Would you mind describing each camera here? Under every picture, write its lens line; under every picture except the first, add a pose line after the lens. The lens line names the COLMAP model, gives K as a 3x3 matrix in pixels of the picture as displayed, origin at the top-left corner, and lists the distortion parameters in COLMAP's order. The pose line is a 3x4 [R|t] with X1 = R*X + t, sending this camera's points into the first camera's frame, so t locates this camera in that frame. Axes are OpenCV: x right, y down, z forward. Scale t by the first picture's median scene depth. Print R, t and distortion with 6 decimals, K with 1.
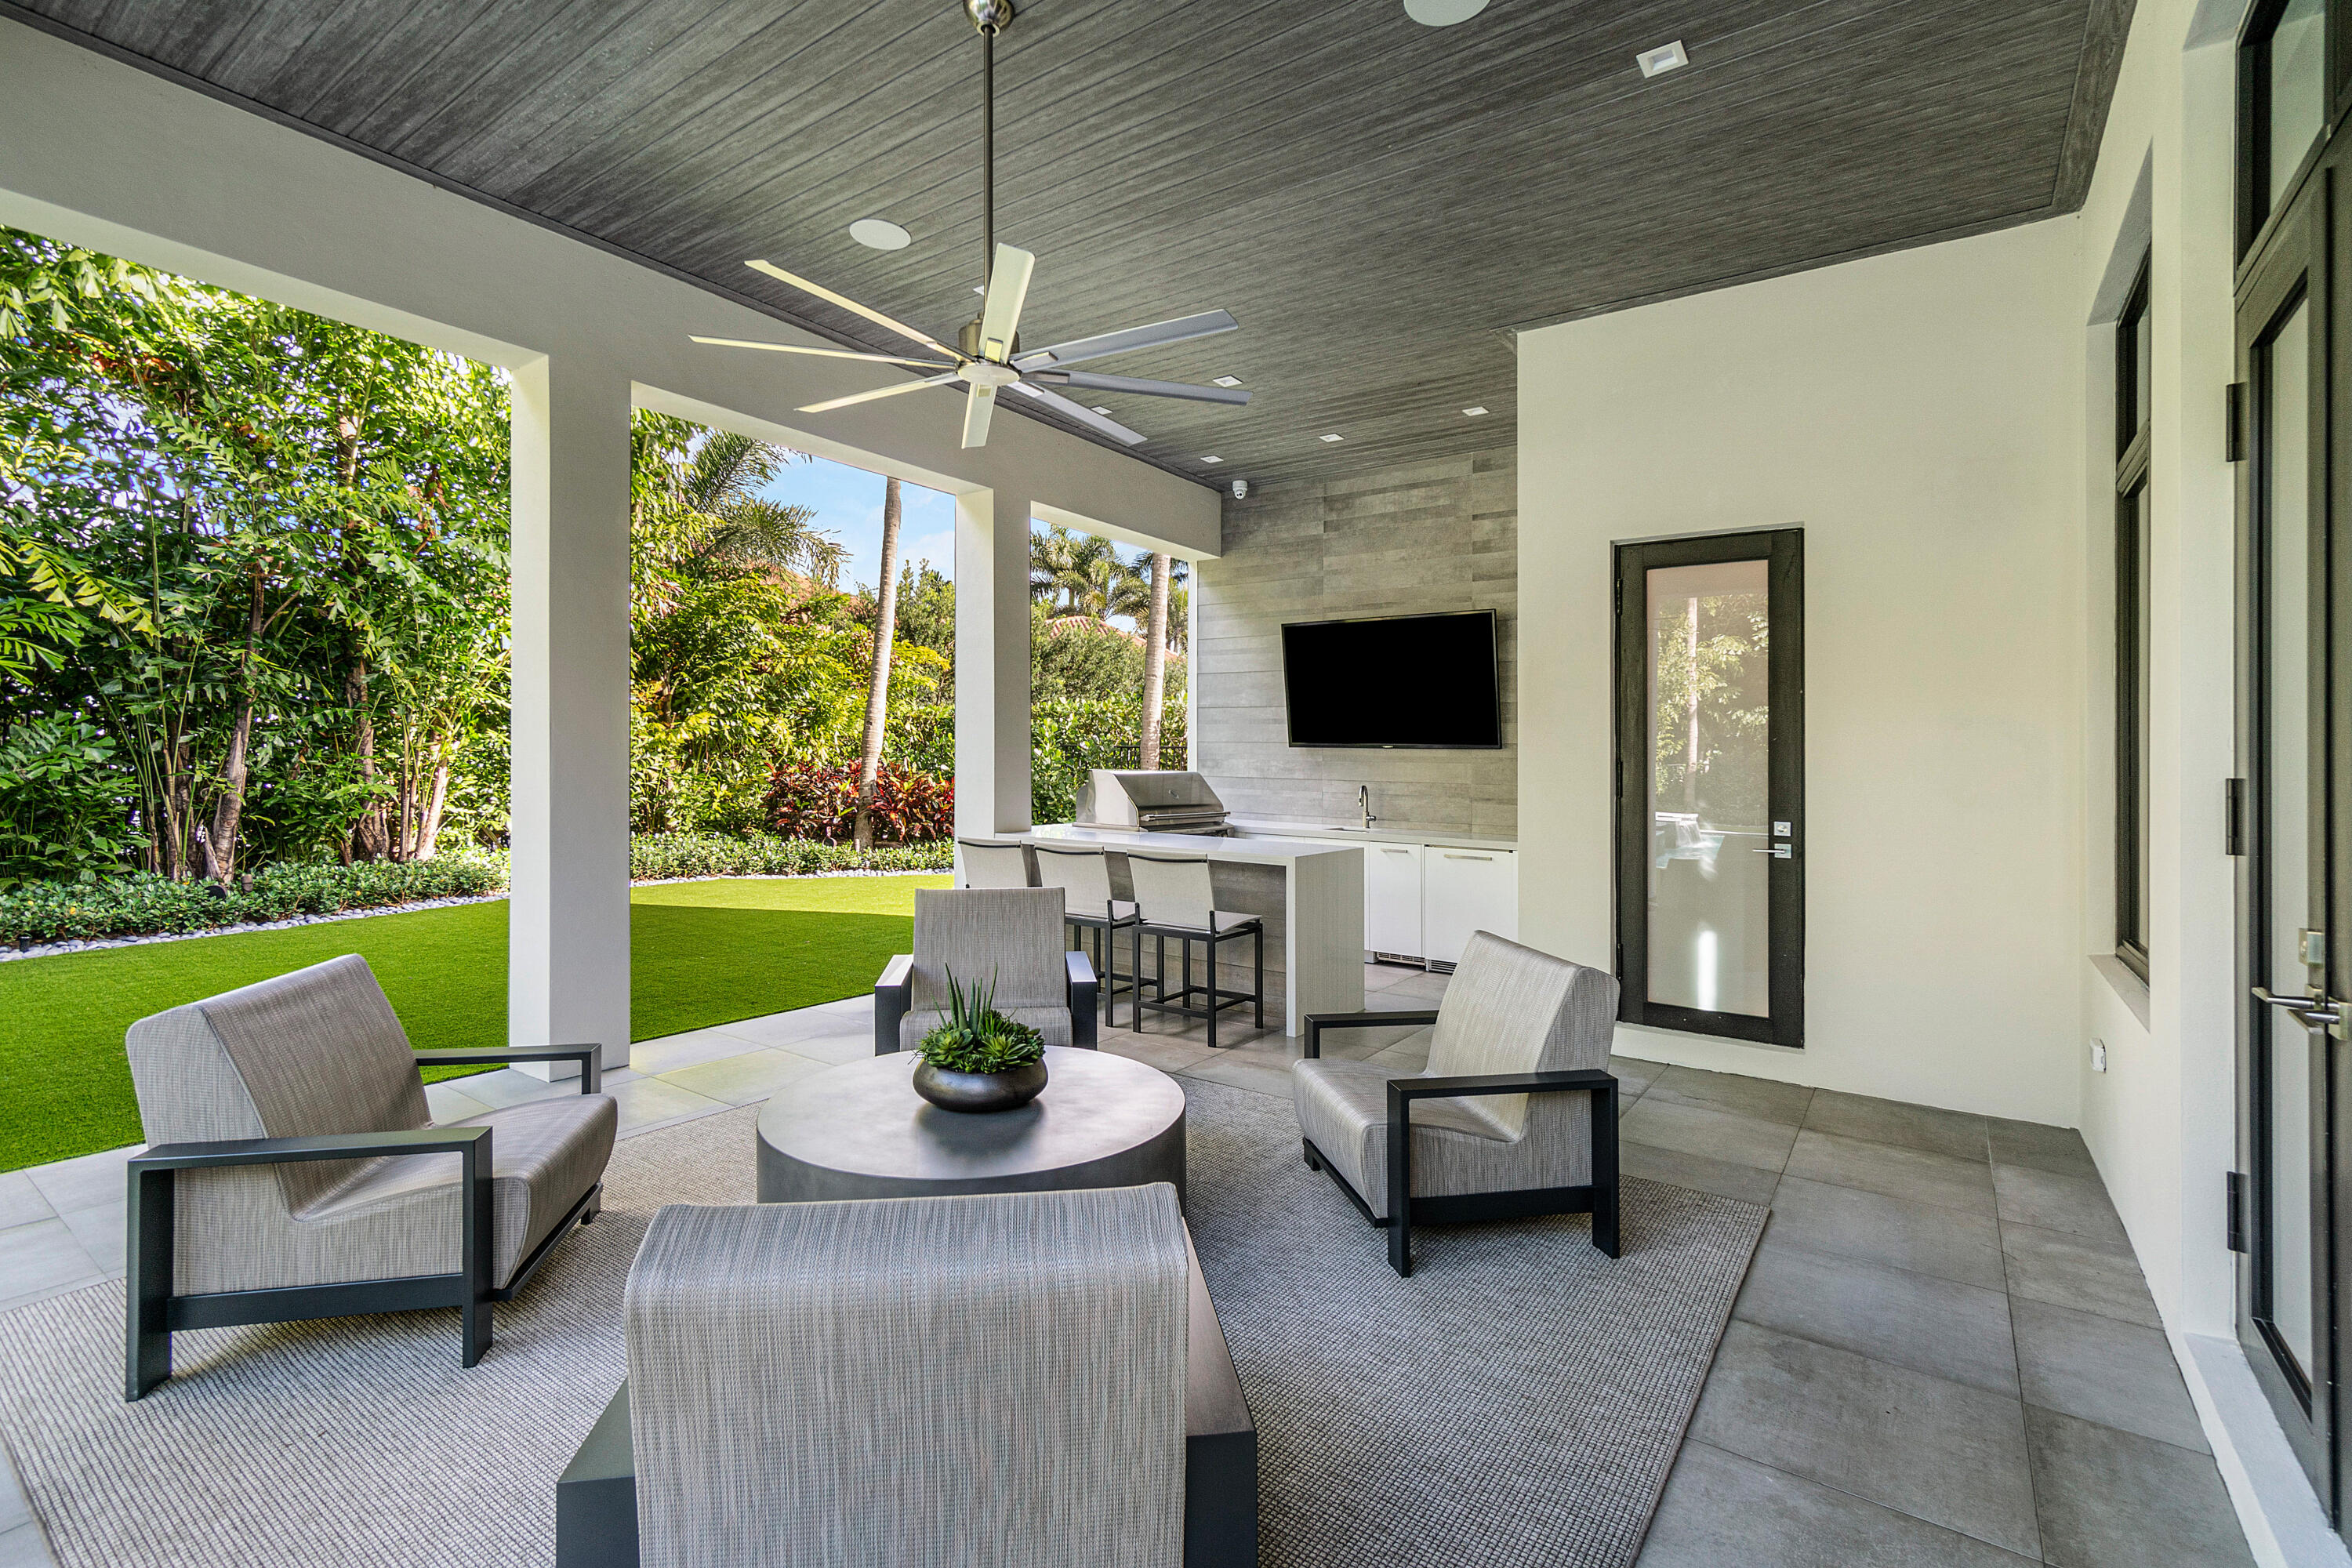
lens RADIAL K [[1052.6, 0, 1181.9], [0, 1052.6, 778.3], [0, 0, 1]] dist [-0.003619, -0.001073]
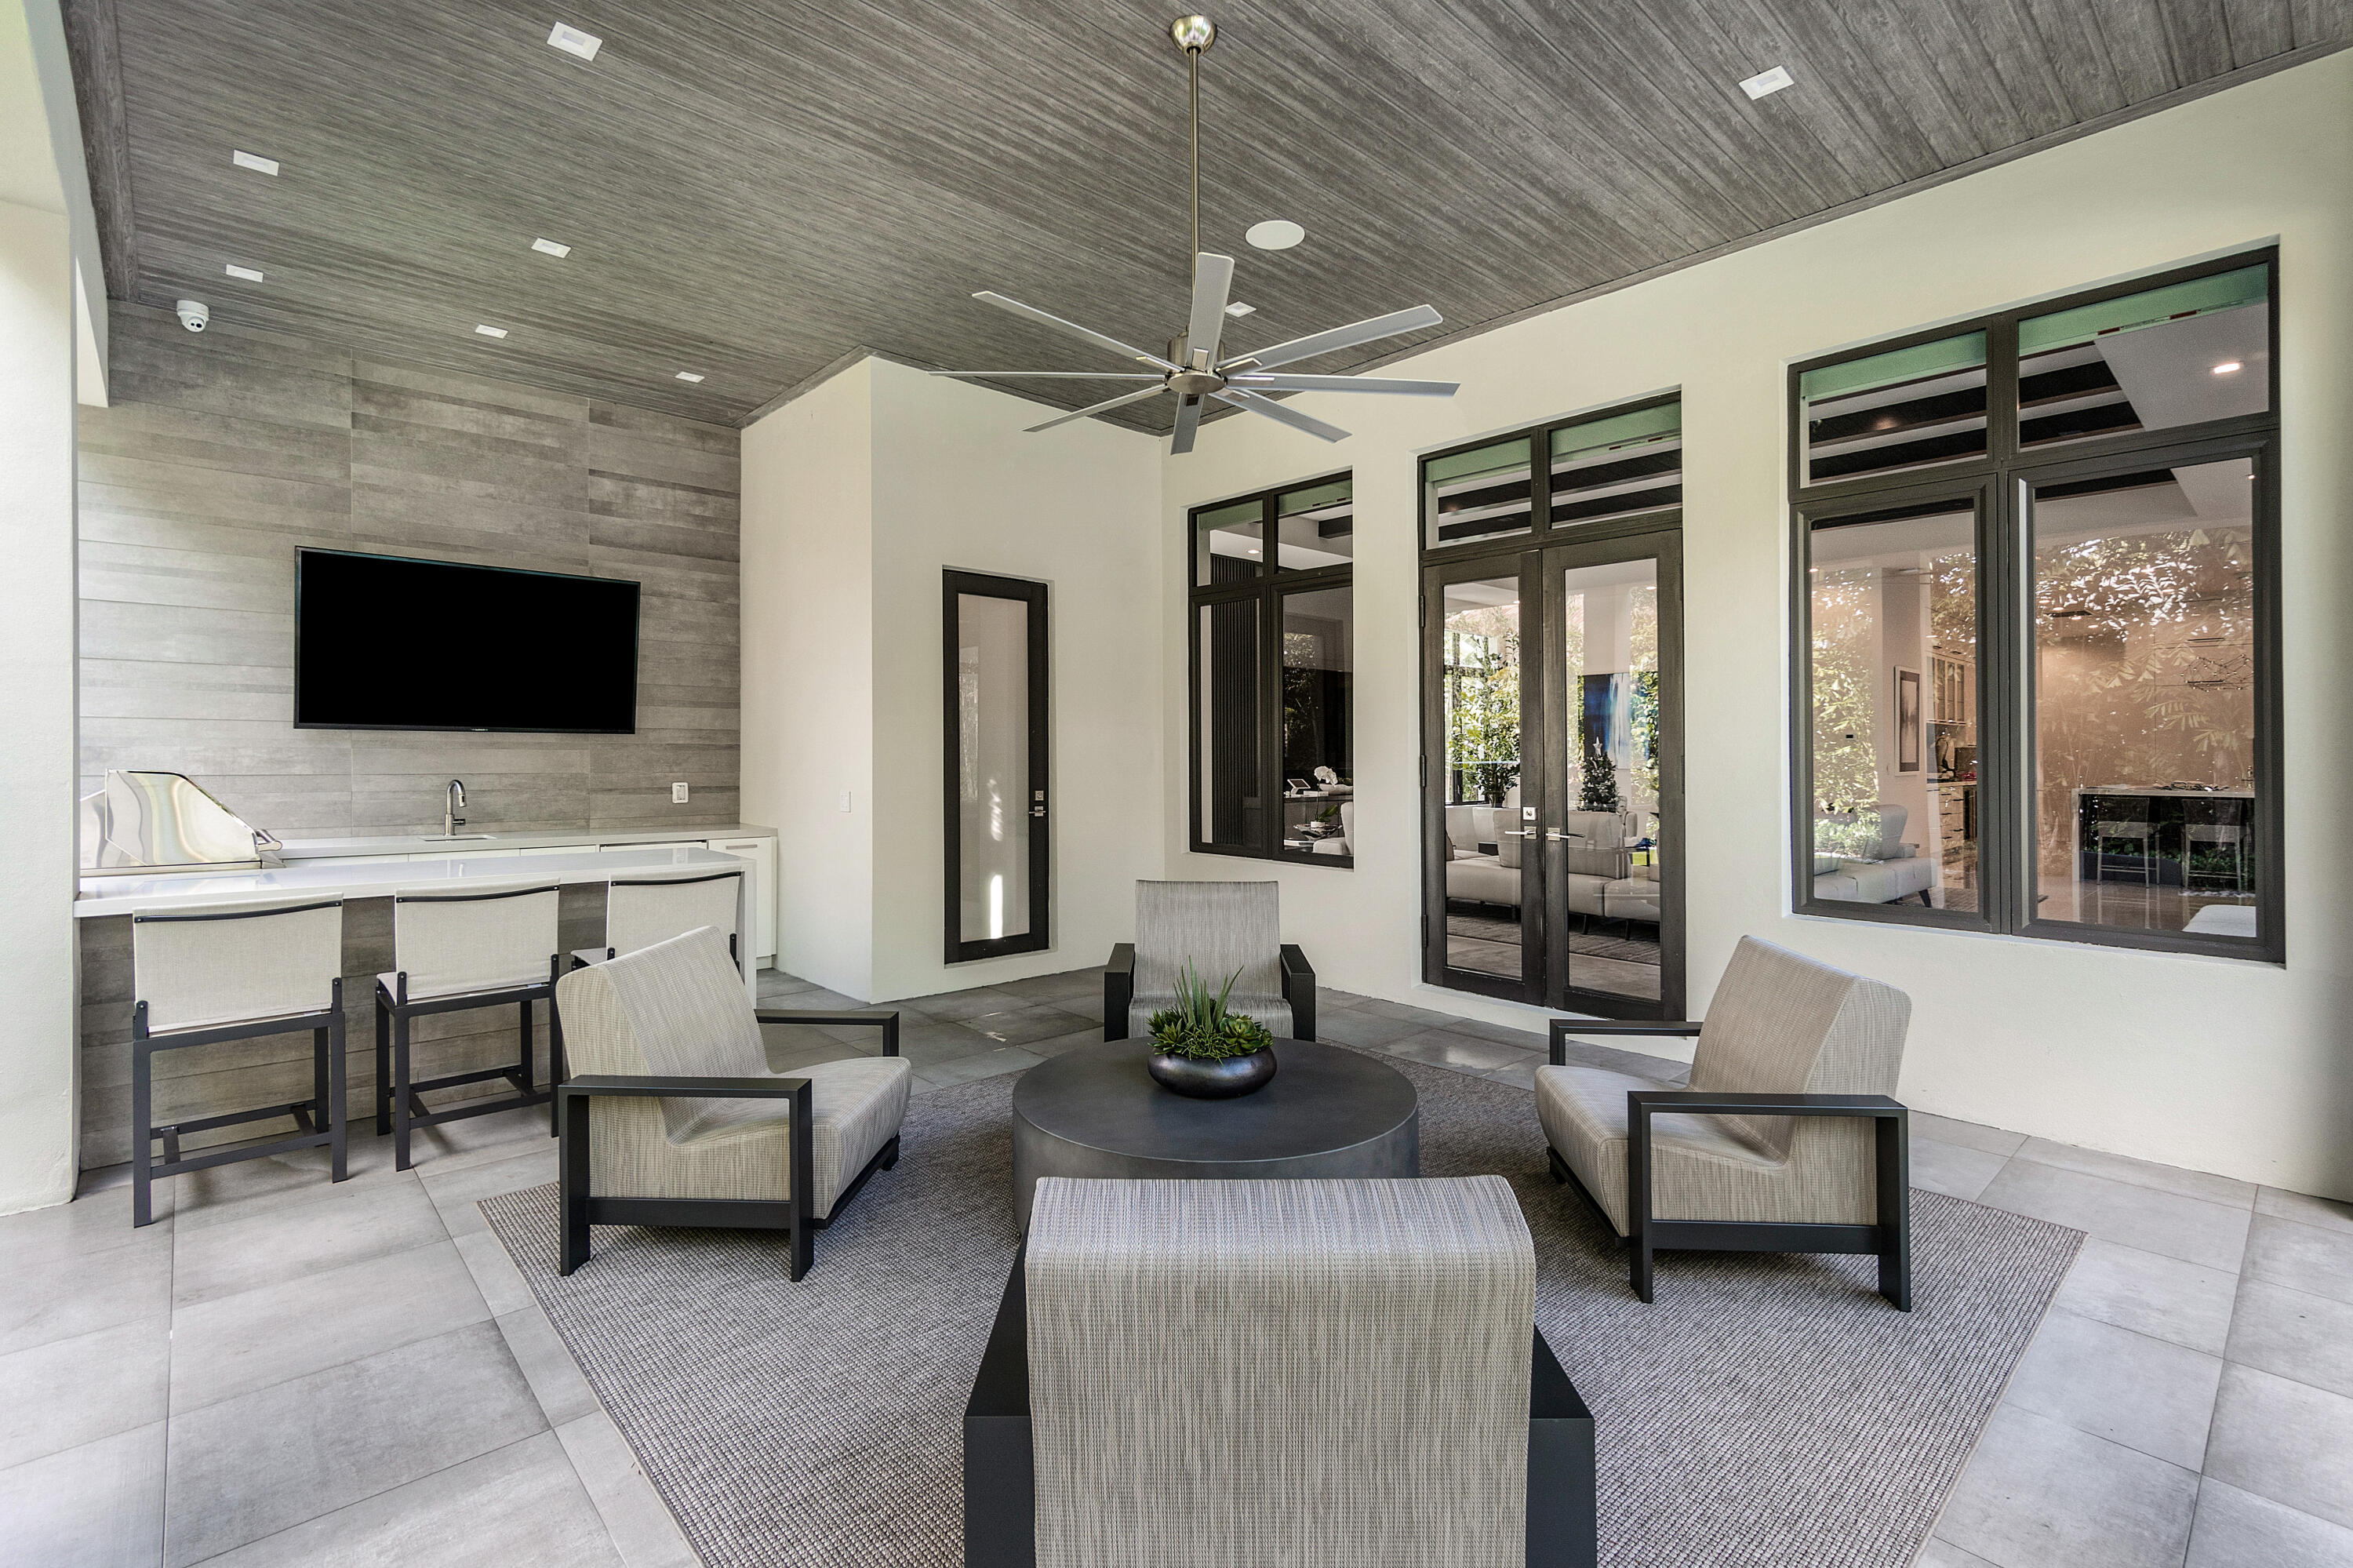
lens RADIAL K [[1053.1, 0, 1171.0], [0, 1053.1, 735.6], [0, 0, 1]] dist [-0.003619, -0.001073]
pose [[0.210798, 0.001247, 0.977529, -0.480264], [0.014844, 0.999880, -0.004477, -0.014544], [-0.977417, 0.015454, 0.210754, 0.334797]]
